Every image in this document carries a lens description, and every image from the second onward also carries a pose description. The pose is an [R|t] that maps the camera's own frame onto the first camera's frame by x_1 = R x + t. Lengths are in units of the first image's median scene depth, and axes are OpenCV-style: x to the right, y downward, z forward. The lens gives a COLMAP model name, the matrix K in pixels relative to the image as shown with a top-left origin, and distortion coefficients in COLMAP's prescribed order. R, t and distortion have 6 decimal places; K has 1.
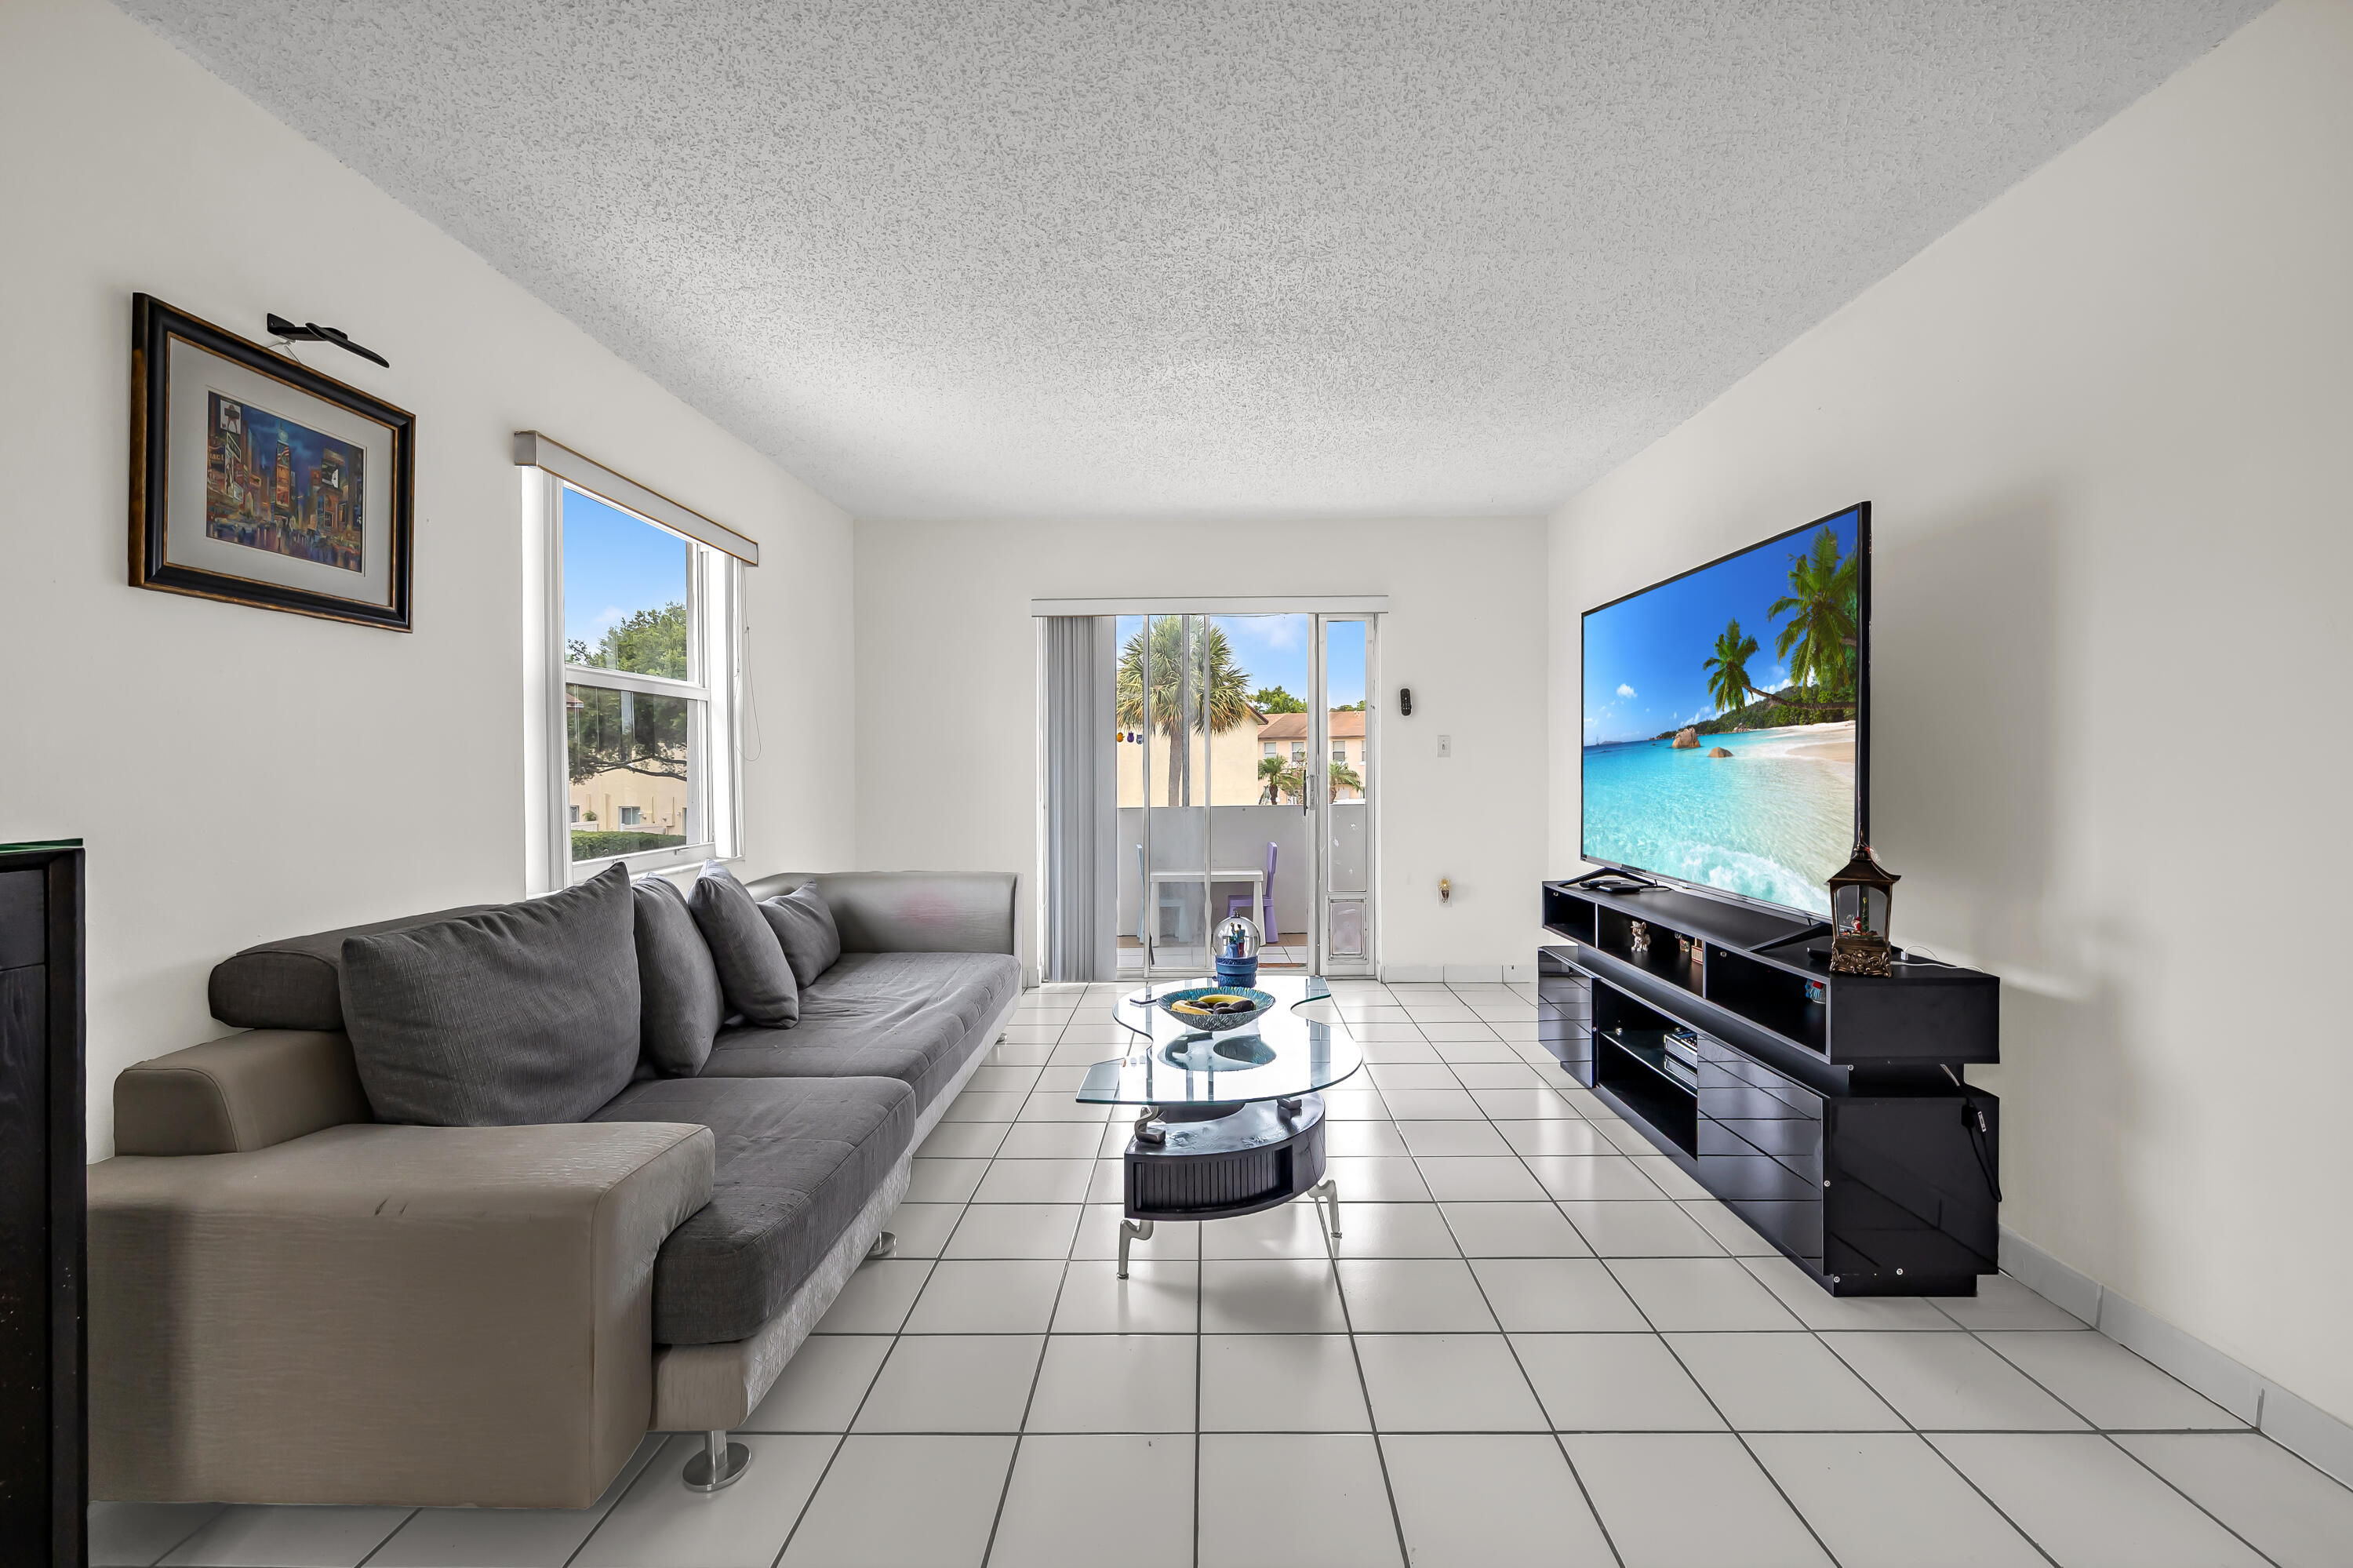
lens RADIAL K [[1021.4, 0, 1187.1], [0, 1021.4, 768.7], [0, 0, 1]] dist [0.002504, 0.000190]
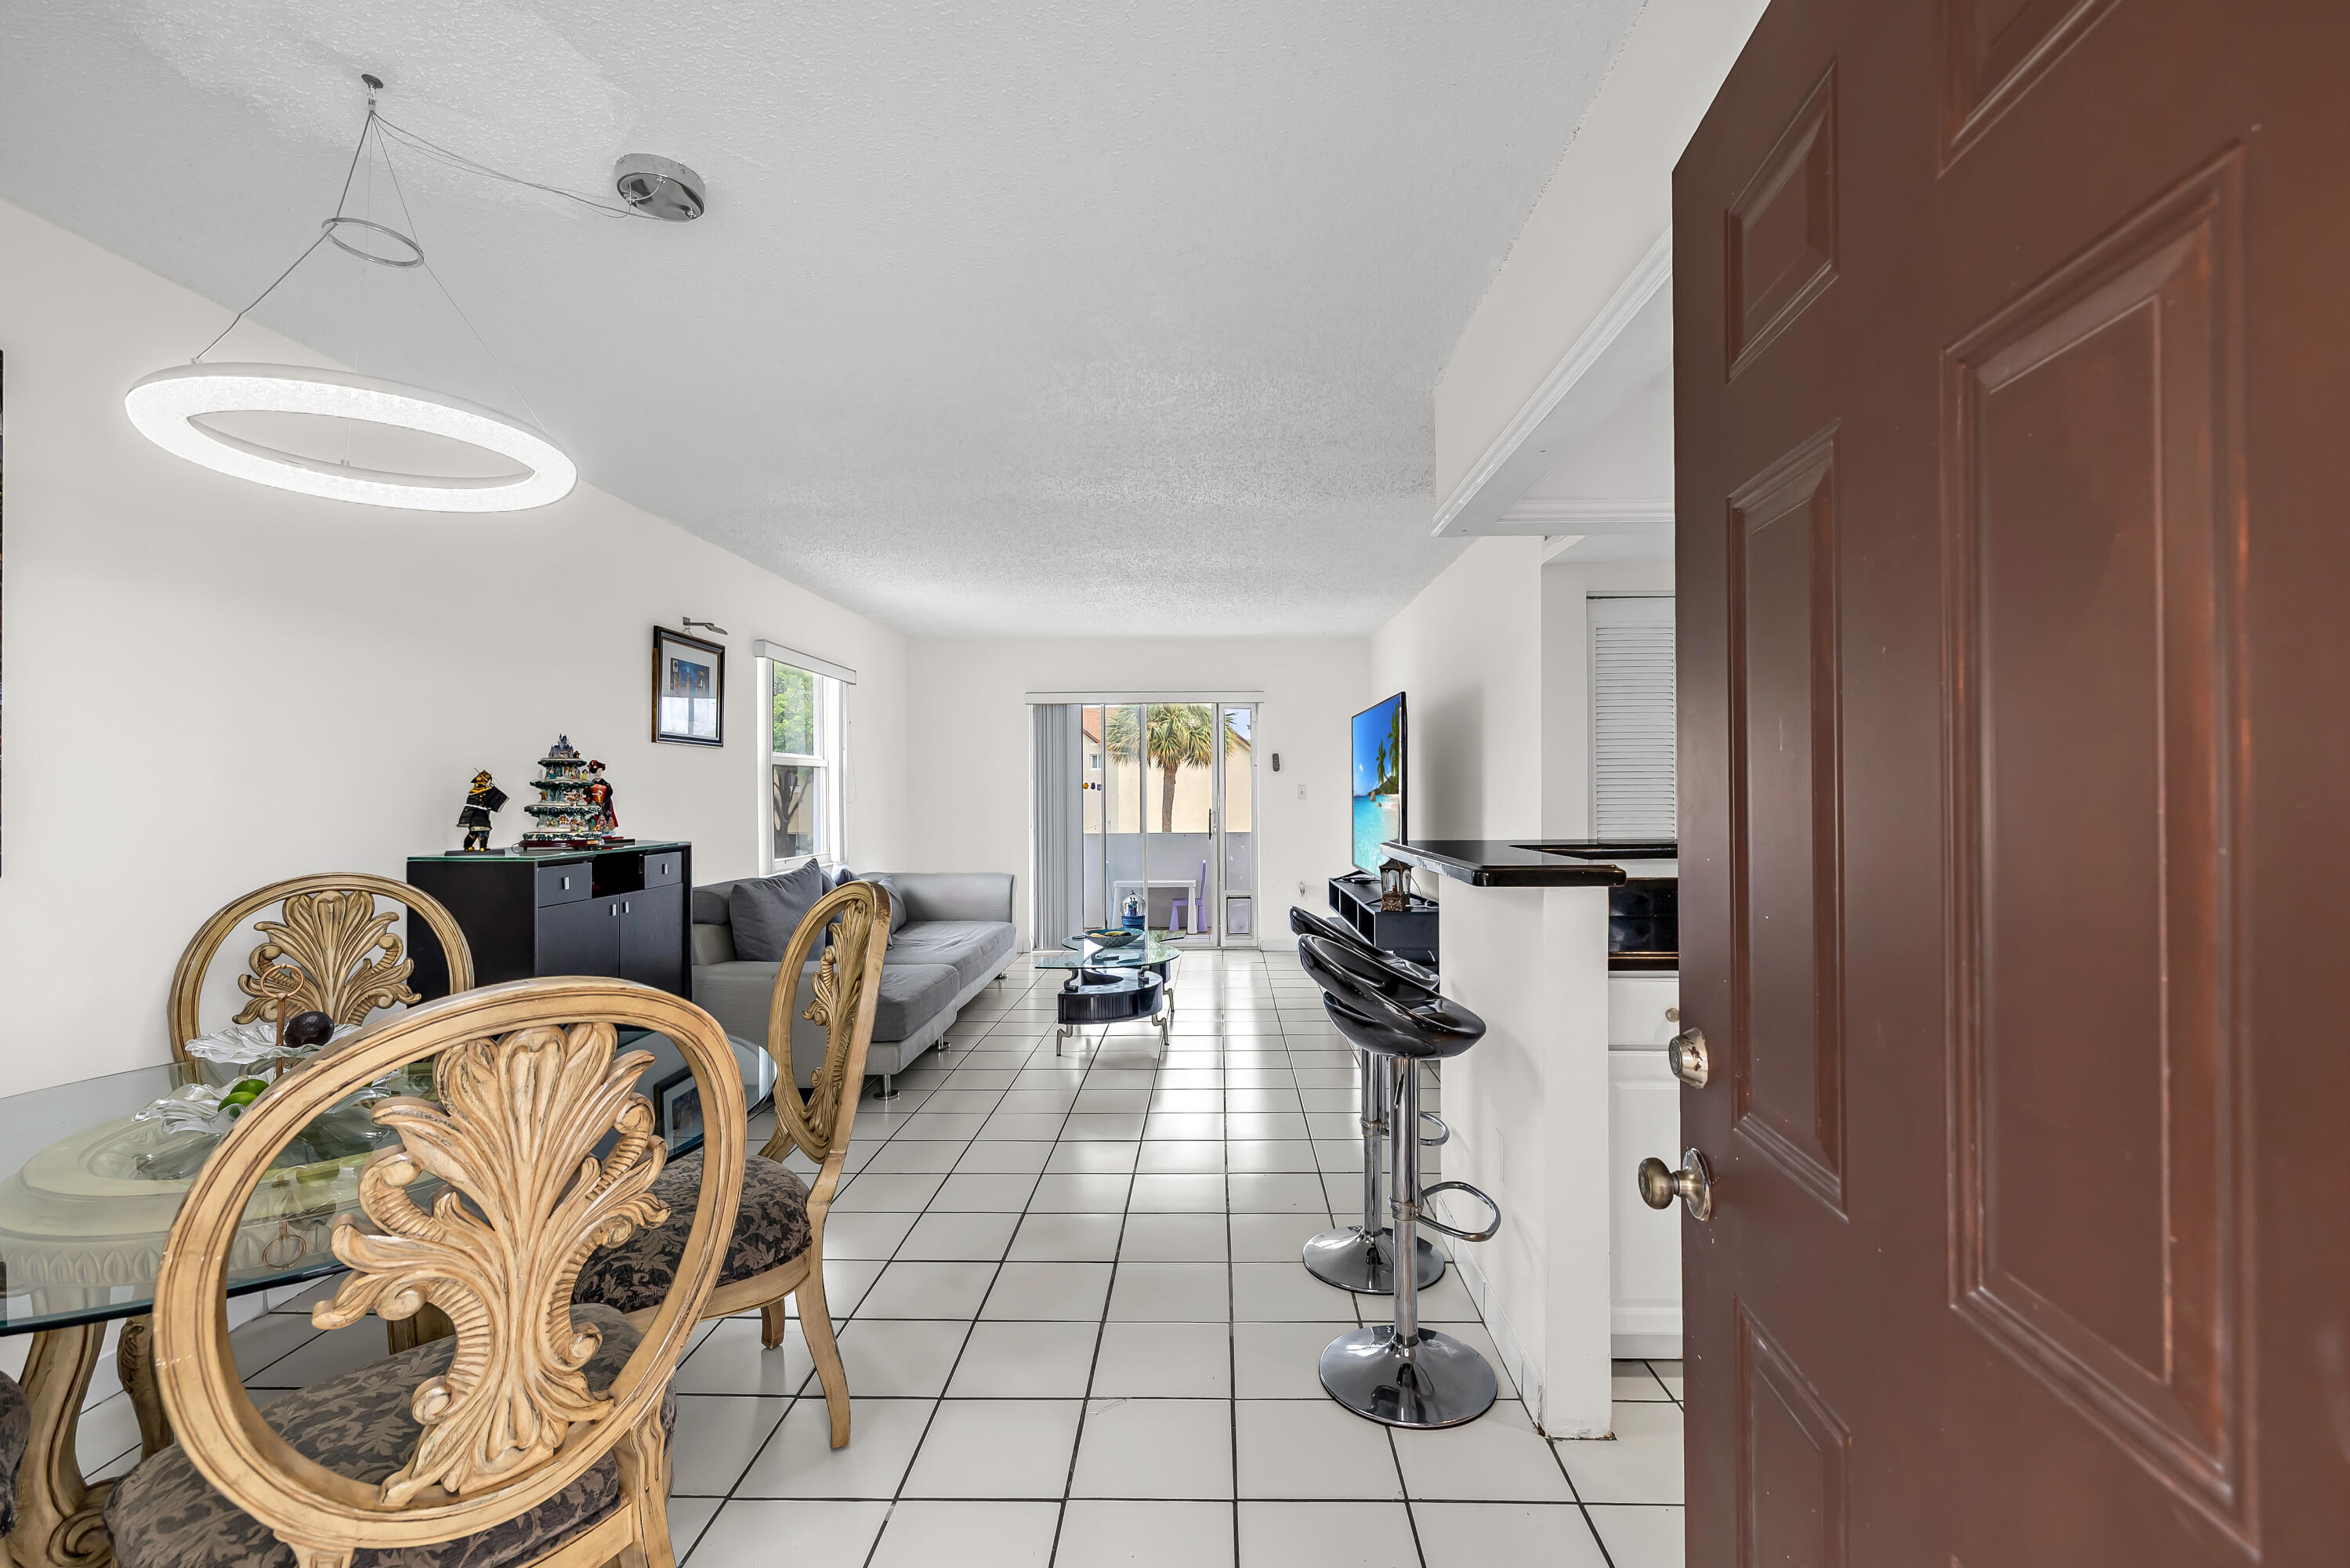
lens RADIAL K [[1030.2, 0, 1189.6], [0, 1030.2, 779.7], [0, 0, 1]] dist [0.003338, 0.000656]
pose [[0.999975, 0.000370, -0.007040, 0.243127], [-0.000480, 0.999878, -0.015589, -0.040426], [0.007033, 0.015592, 0.999854, -1.236175]]
